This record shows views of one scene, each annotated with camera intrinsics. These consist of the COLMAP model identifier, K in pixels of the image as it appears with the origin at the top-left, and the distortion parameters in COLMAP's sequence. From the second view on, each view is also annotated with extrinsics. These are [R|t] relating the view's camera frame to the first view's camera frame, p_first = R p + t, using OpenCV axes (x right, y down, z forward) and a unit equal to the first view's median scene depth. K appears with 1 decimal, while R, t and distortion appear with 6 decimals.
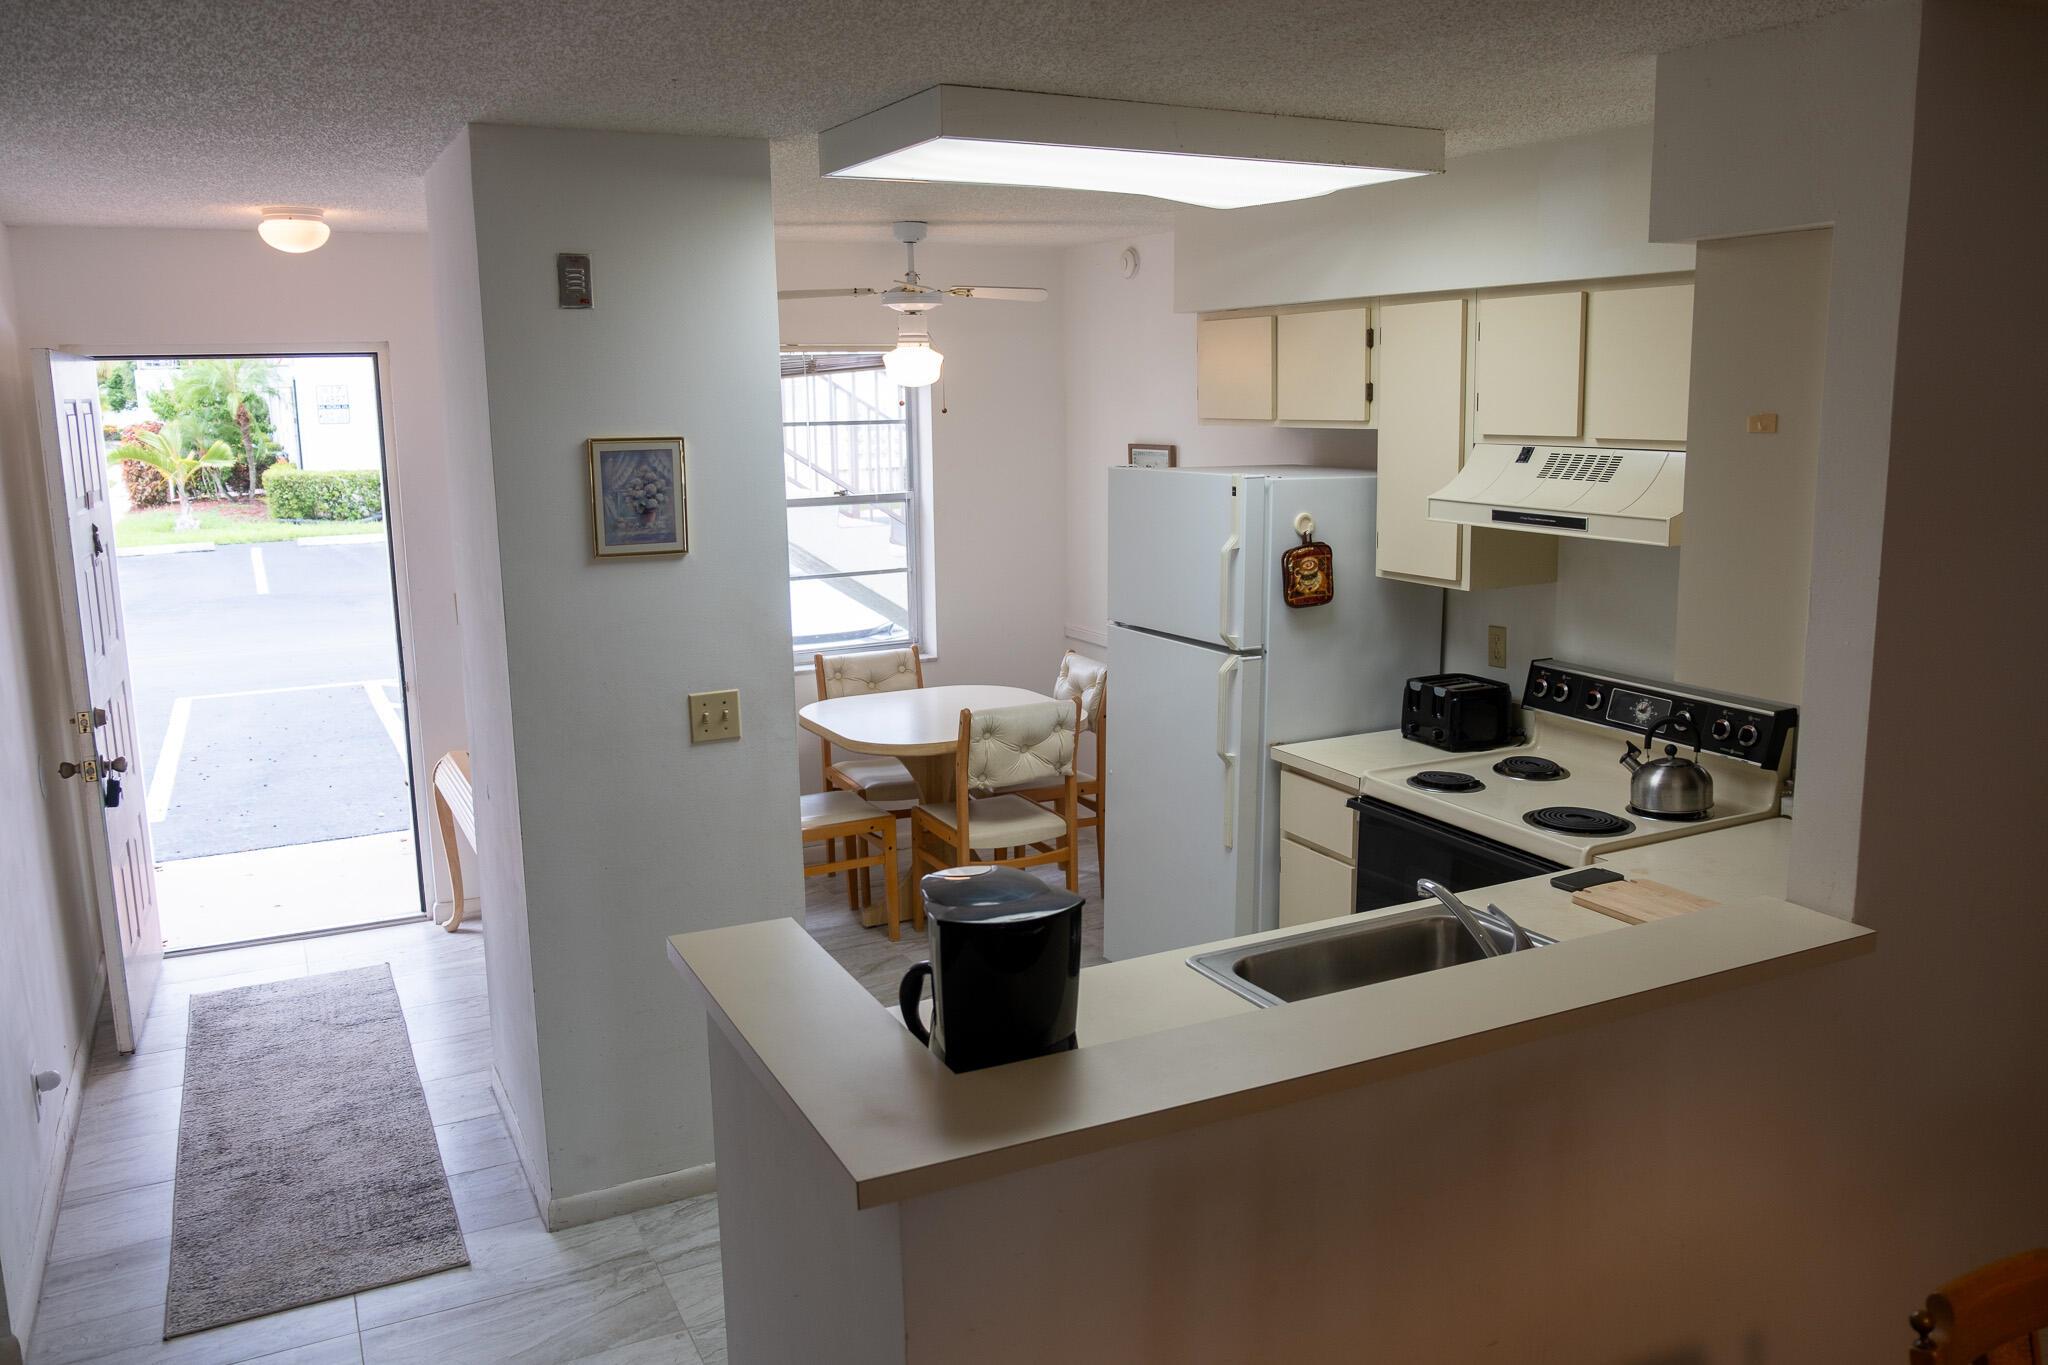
lens RADIAL K [[1563.9, 0, 1039.9], [0, 1563.9, 670.0], [0, 0, 1]] dist [-0.029849, 0.013290]
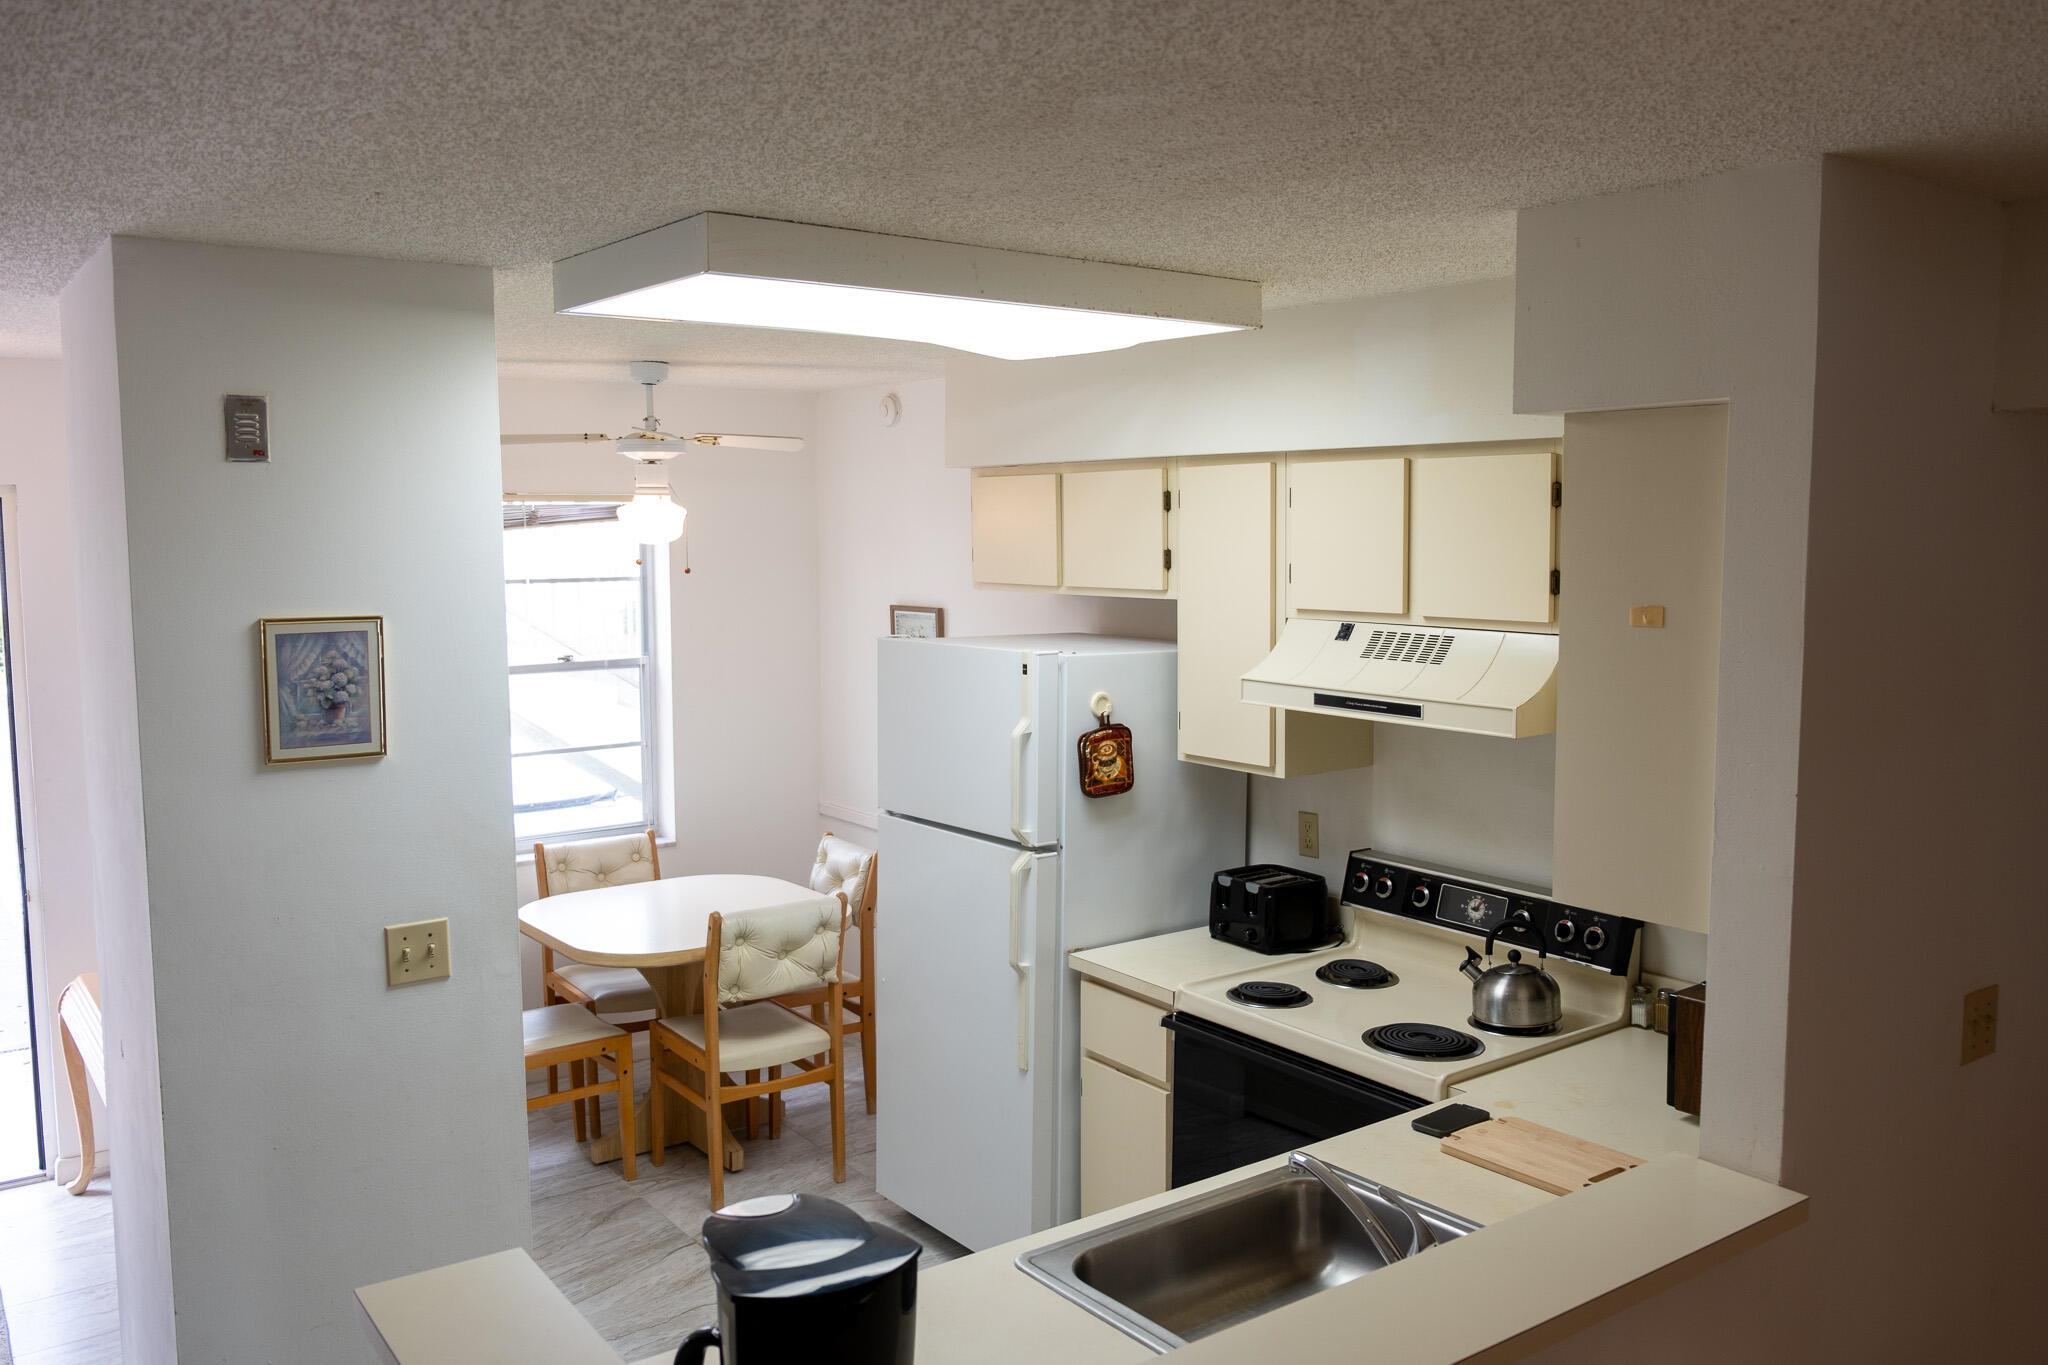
lens RADIAL K [[1615.3, 0, 1024.0], [0, 1615.3, 682.5], [0, 0, 1]] dist [-0.027311, 0.012901]
pose [[0.987439, -0.005010, 0.157922, -0.023022], [0.017943, 0.996587, -0.080576, -0.033096], [-0.156979, 0.082398, 0.984159, 0.092844]]
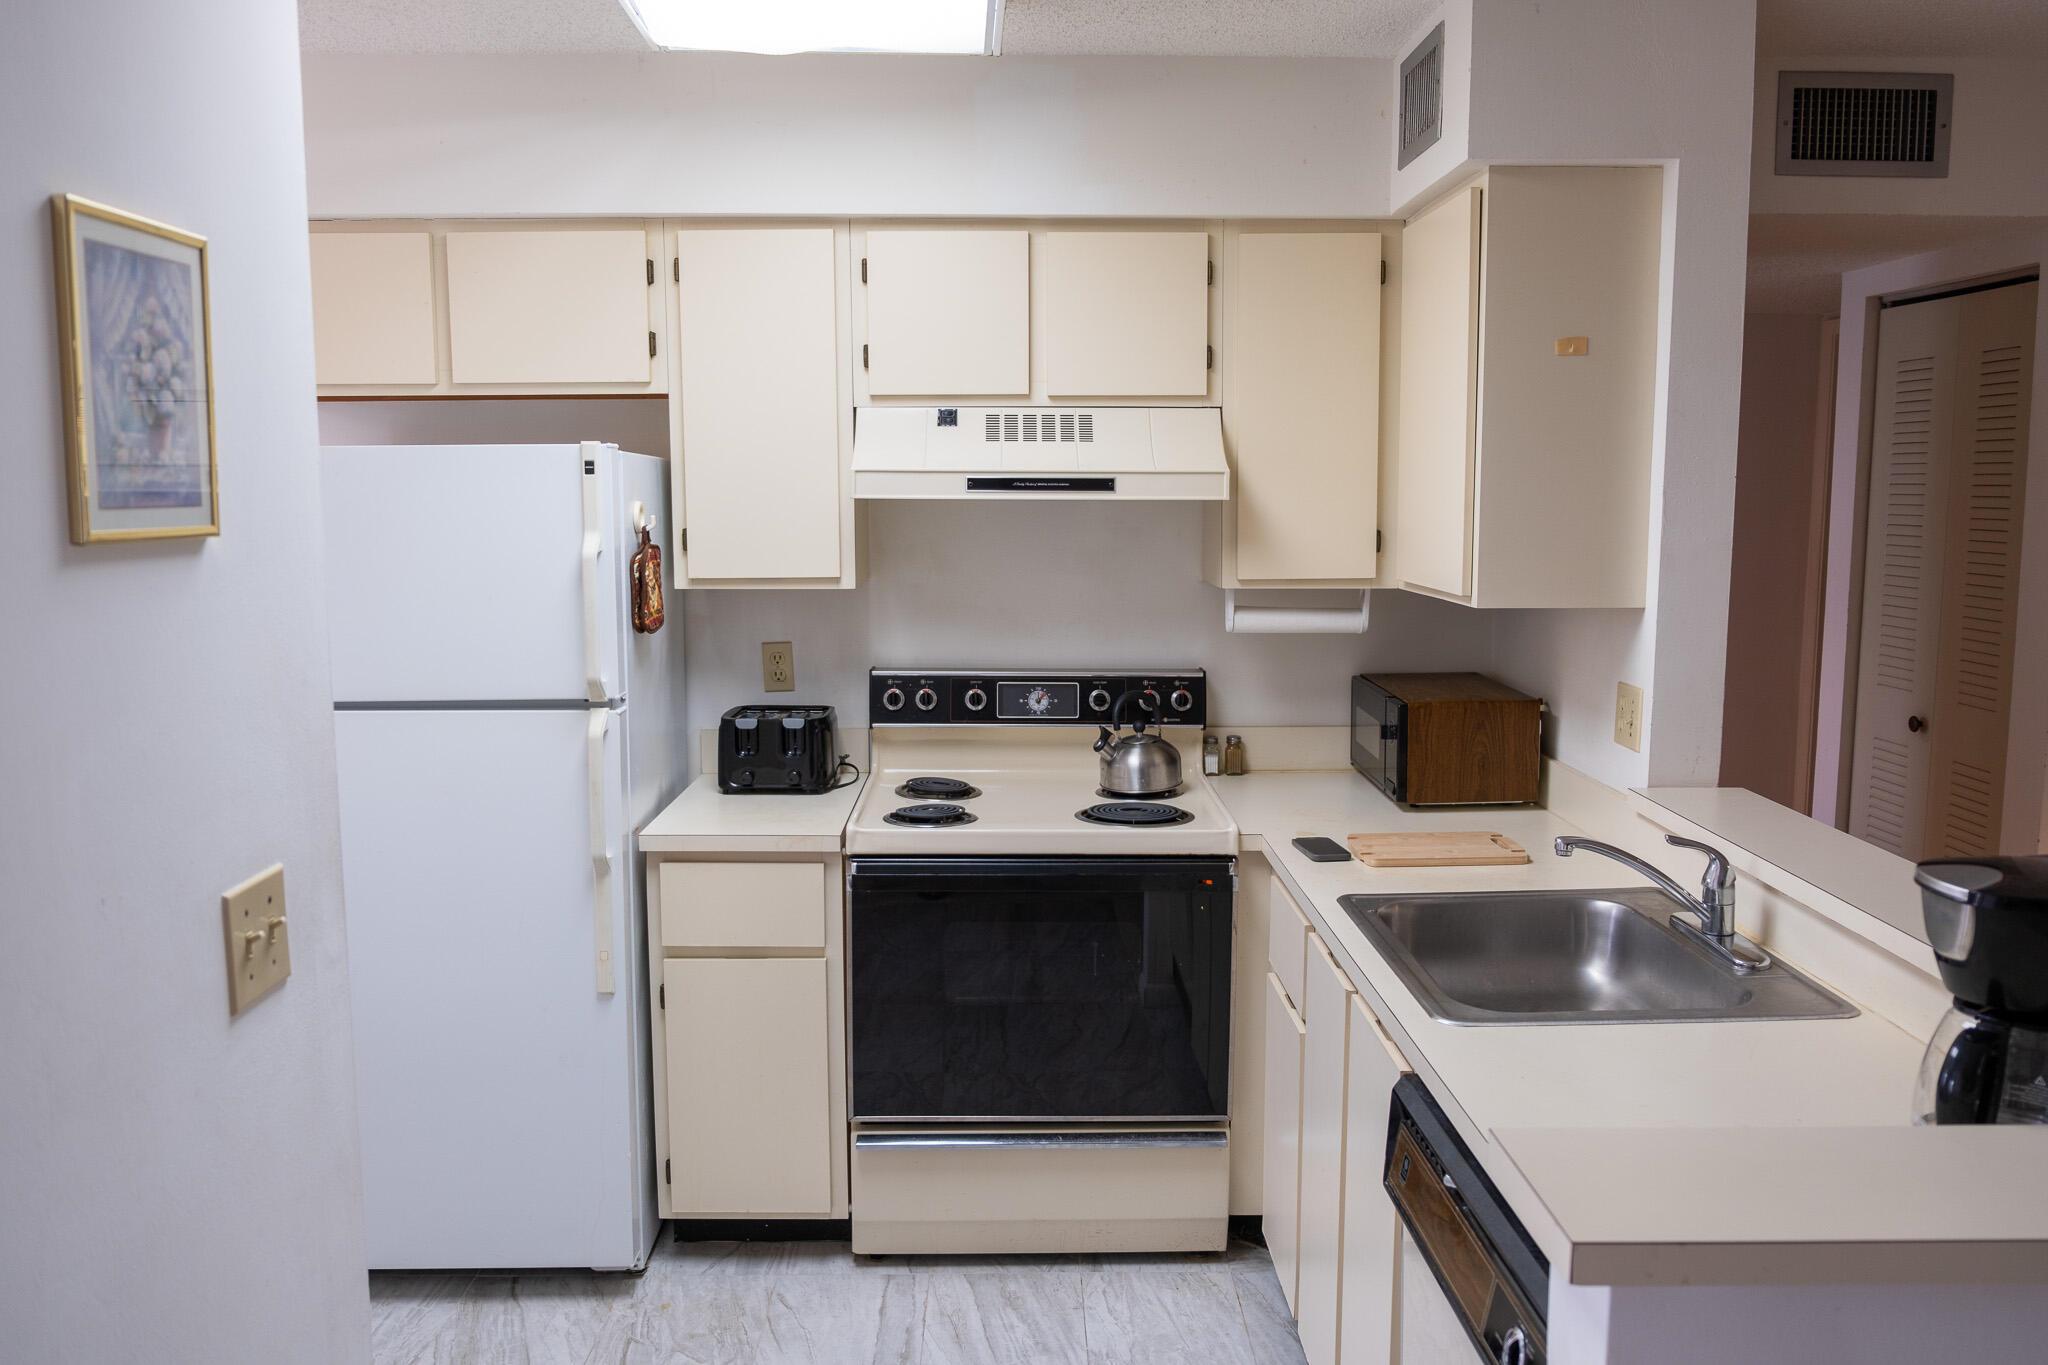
lens RADIAL K [[1565.0, 0, 1020.8], [0, 1565.0, 666.5], [0, 0, 1]] dist [-0.031040, 0.002505]
pose [[0.449776, -0.092849, 0.888302, -0.415420], [0.152370, 0.987978, 0.026118, -0.018300], [-0.880048, 0.123604, 0.458517, 0.550636]]
